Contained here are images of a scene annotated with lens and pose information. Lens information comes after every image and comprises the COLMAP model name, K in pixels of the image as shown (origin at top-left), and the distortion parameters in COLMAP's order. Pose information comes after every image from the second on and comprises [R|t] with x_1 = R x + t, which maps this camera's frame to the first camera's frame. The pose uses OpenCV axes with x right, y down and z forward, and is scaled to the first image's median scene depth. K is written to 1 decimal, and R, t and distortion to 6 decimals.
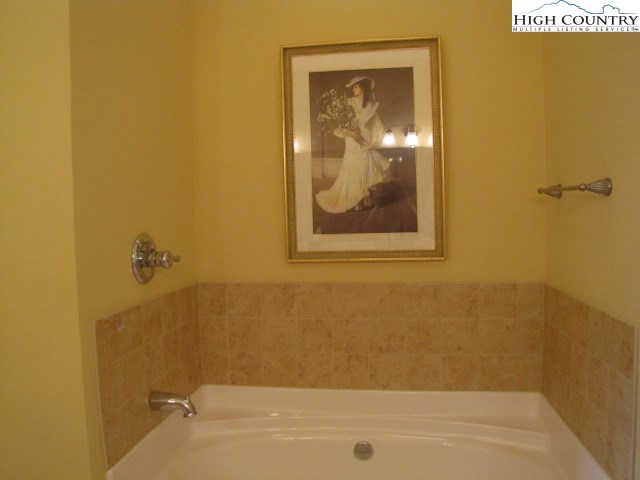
lens RADIAL K [[532.1, 0, 312.0], [0, 532.1, 237.9], [0, 0, 1]] dist [-0.187518, 0.163097]
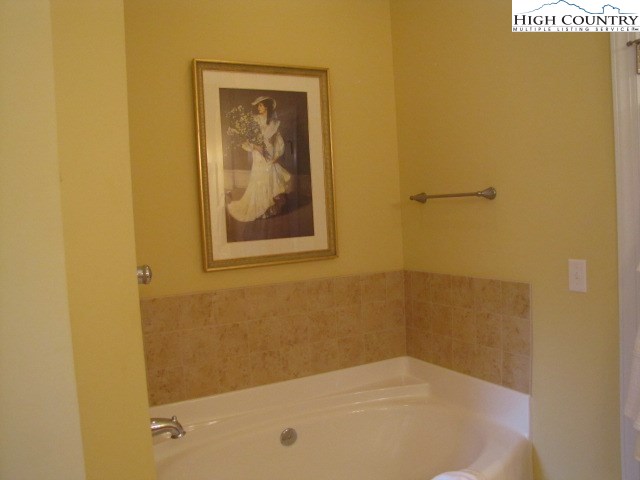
lens RADIAL K [[532.1, 0, 312.0], [0, 532.1, 237.9], [0, 0, 1]] dist [-0.187518, 0.163097]
pose [[0.806131, -0.050081, 0.589614, -0.484164], [0.066963, 0.997732, -0.006806, 0.002080], [-0.587936, 0.044969, 0.807657, 0.063377]]
